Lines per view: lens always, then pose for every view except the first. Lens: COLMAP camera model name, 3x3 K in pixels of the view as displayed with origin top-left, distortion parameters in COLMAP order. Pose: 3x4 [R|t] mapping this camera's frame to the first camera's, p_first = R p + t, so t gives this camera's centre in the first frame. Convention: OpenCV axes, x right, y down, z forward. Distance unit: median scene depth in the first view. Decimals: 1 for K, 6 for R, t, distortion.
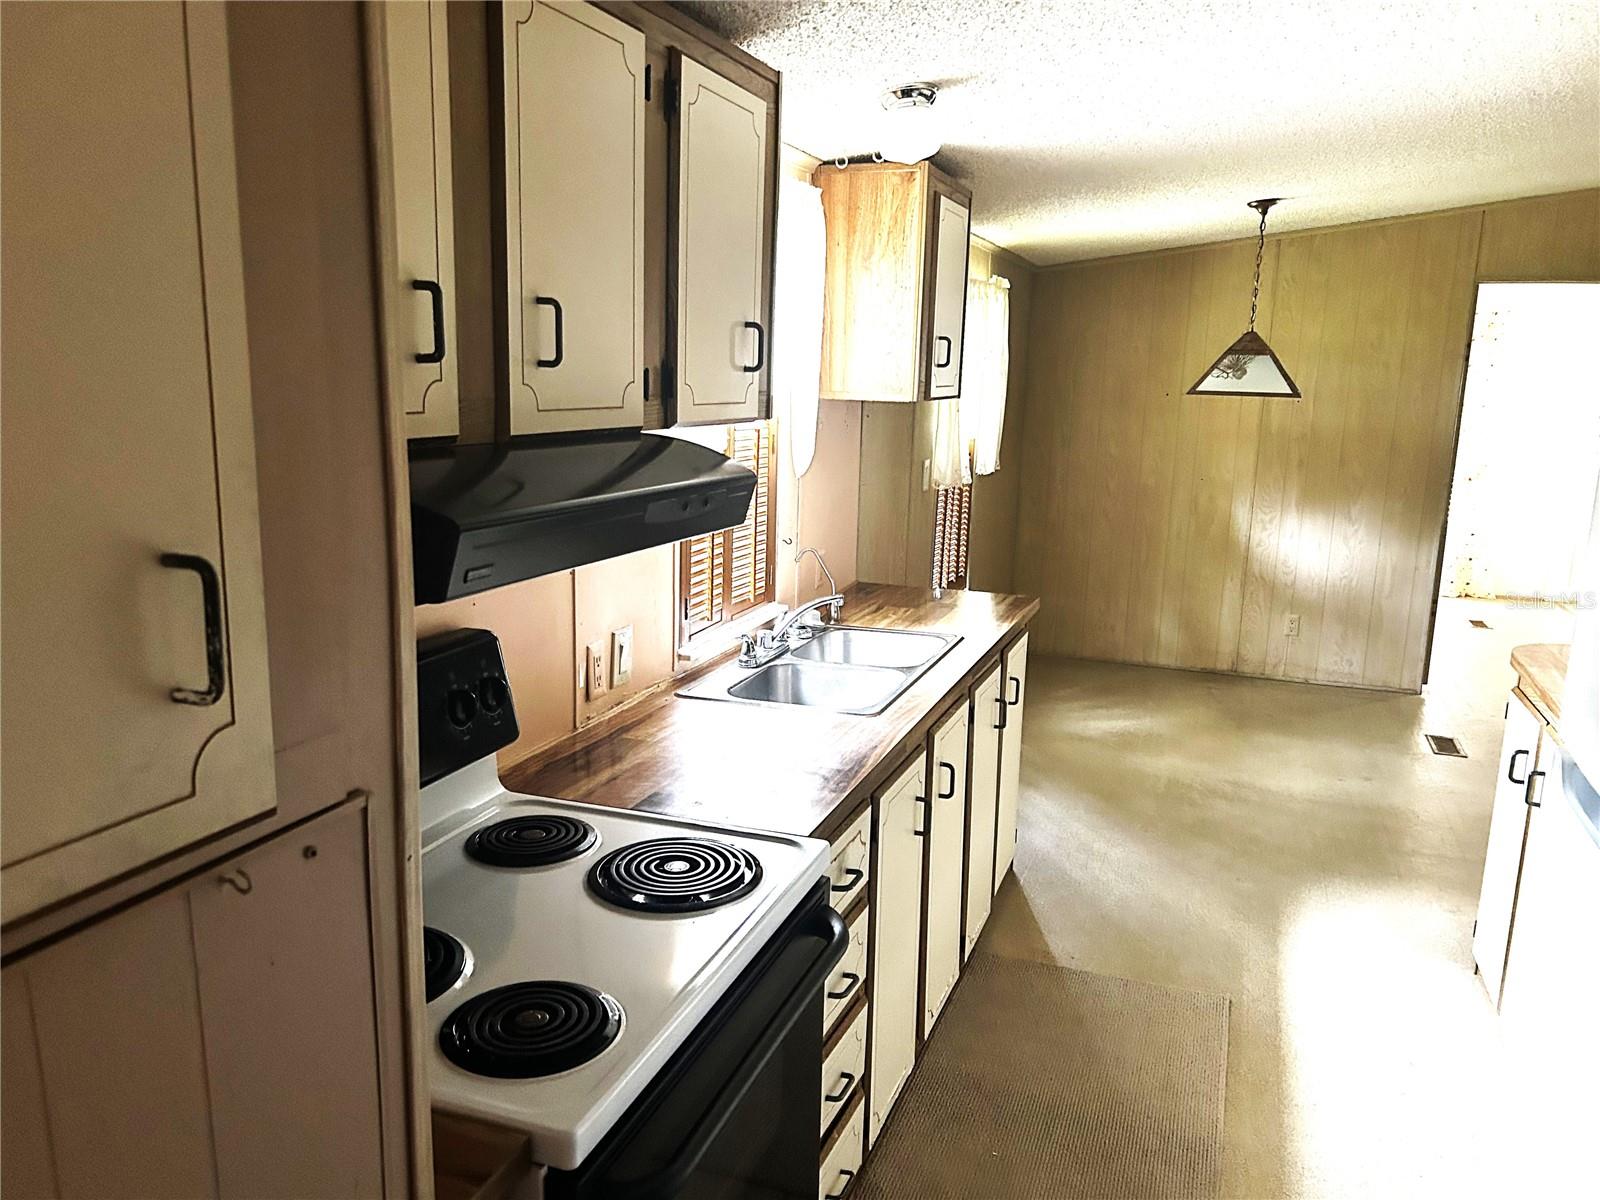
lens RADIAL K [[1198.6, 0, 806.4], [0, 1198.6, 611.1], [0, 0, 1]] dist [0.044154, -0.052315]
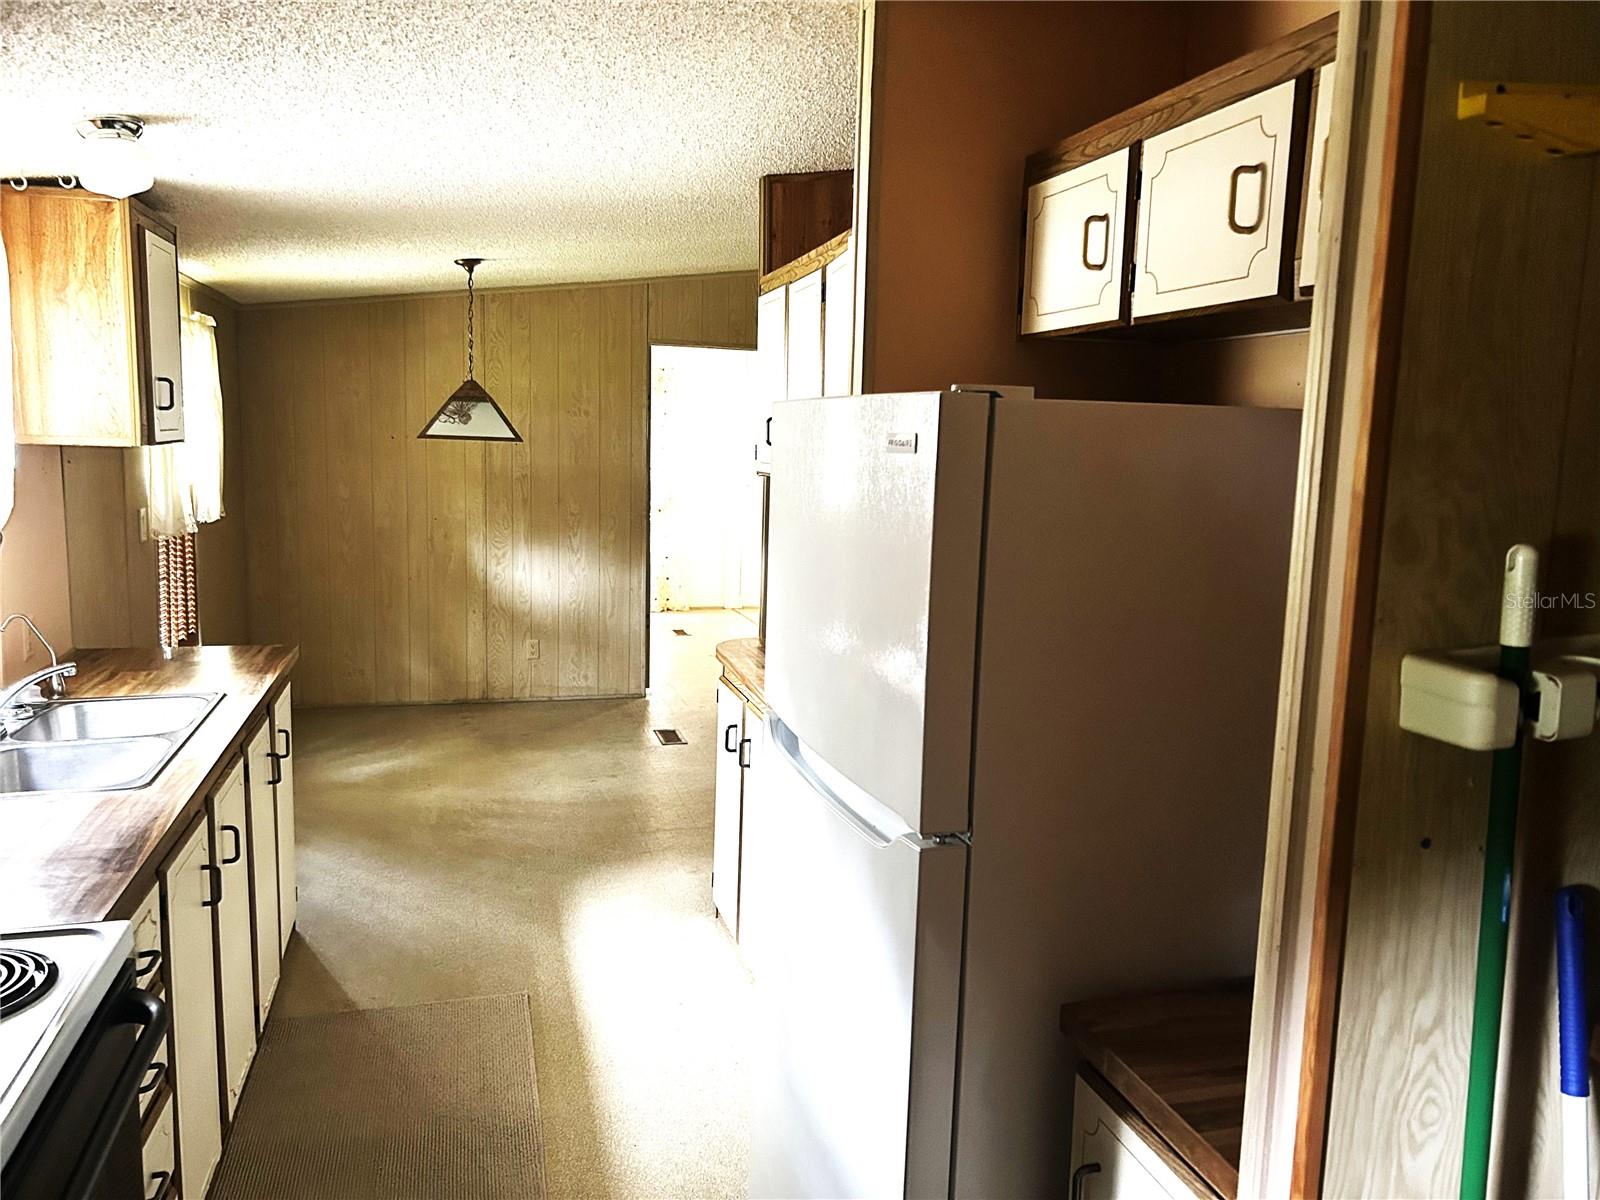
lens RADIAL K [[1196.1, 0, 817.6], [0, 1196.1, 612.4], [0, 0, 1]] dist [0.103688, -0.160263]
pose [[0.803253, -0.086448, 0.589331, -0.038530], [0.104858, 0.994483, 0.002959, 0.002908], [-0.586336, 0.059419, 0.807886, -0.039945]]
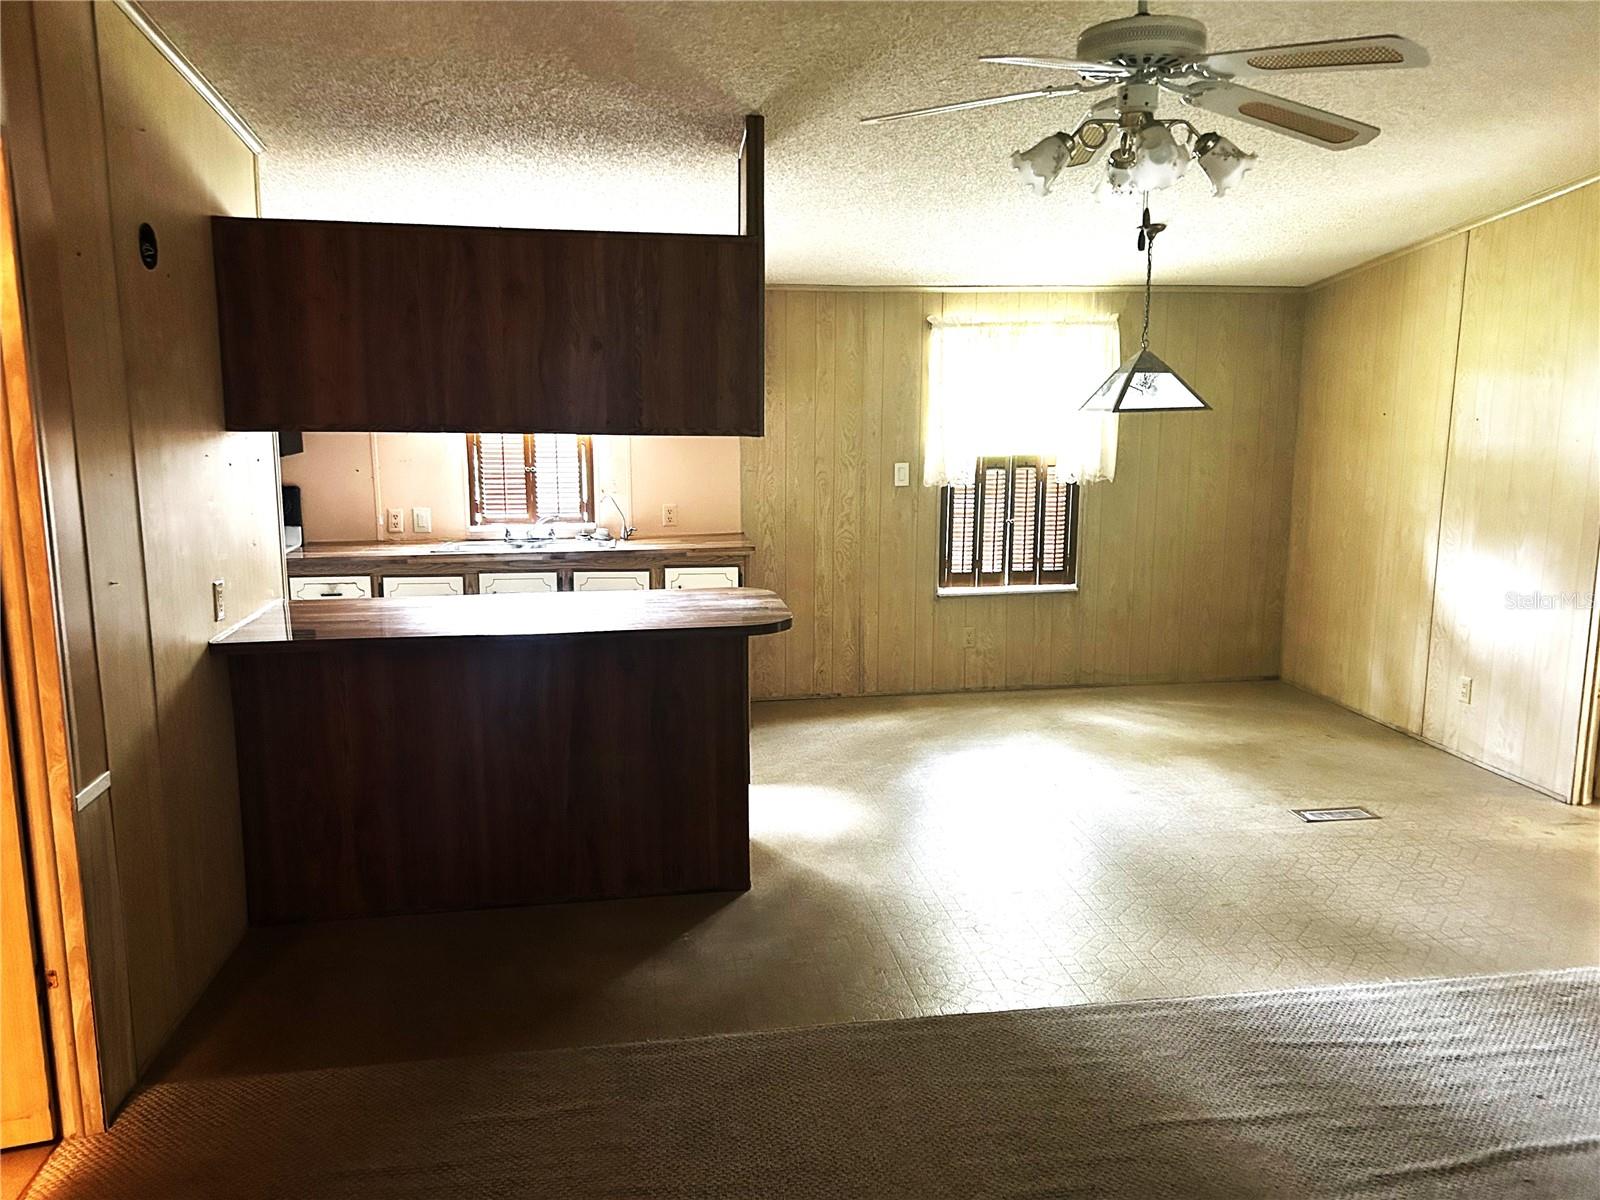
lens RADIAL K [[1196.1, 0, 817.6], [0, 1196.1, 612.4], [0, 0, 1]] dist [0.103688, -0.160263]
pose [[0.491409, 0.127717, -0.861513, 1.278732], [-0.160901, 0.985475, 0.054316, -0.020803], [0.855937, 0.111927, 0.504822, 0.276979]]
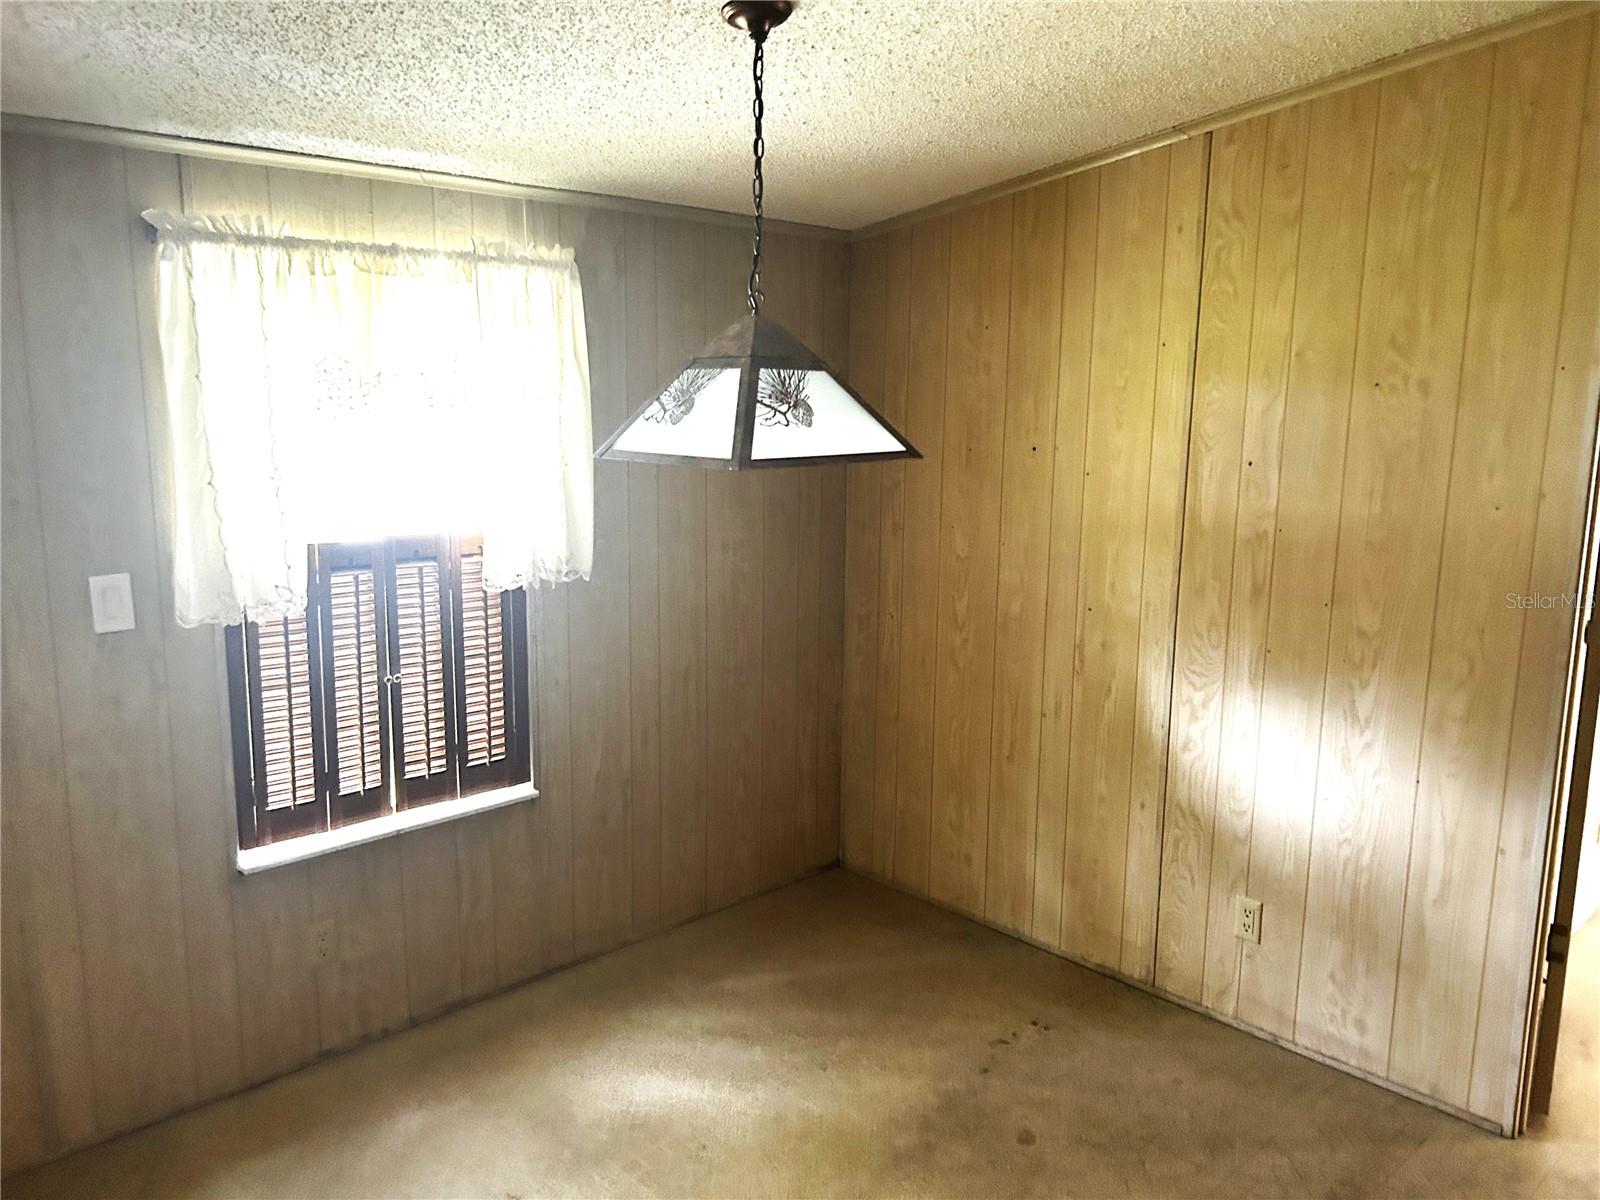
lens RADIAL K [[1198.6, 0, 806.4], [0, 1198.6, 611.1], [0, 0, 1]] dist [0.044154, -0.052315]
pose [[0.896688, 0.061108, -0.438426, 0.641105], [-0.075115, 0.997067, -0.014658, -0.131626], [0.436244, 0.046076, 0.898648, 0.682141]]
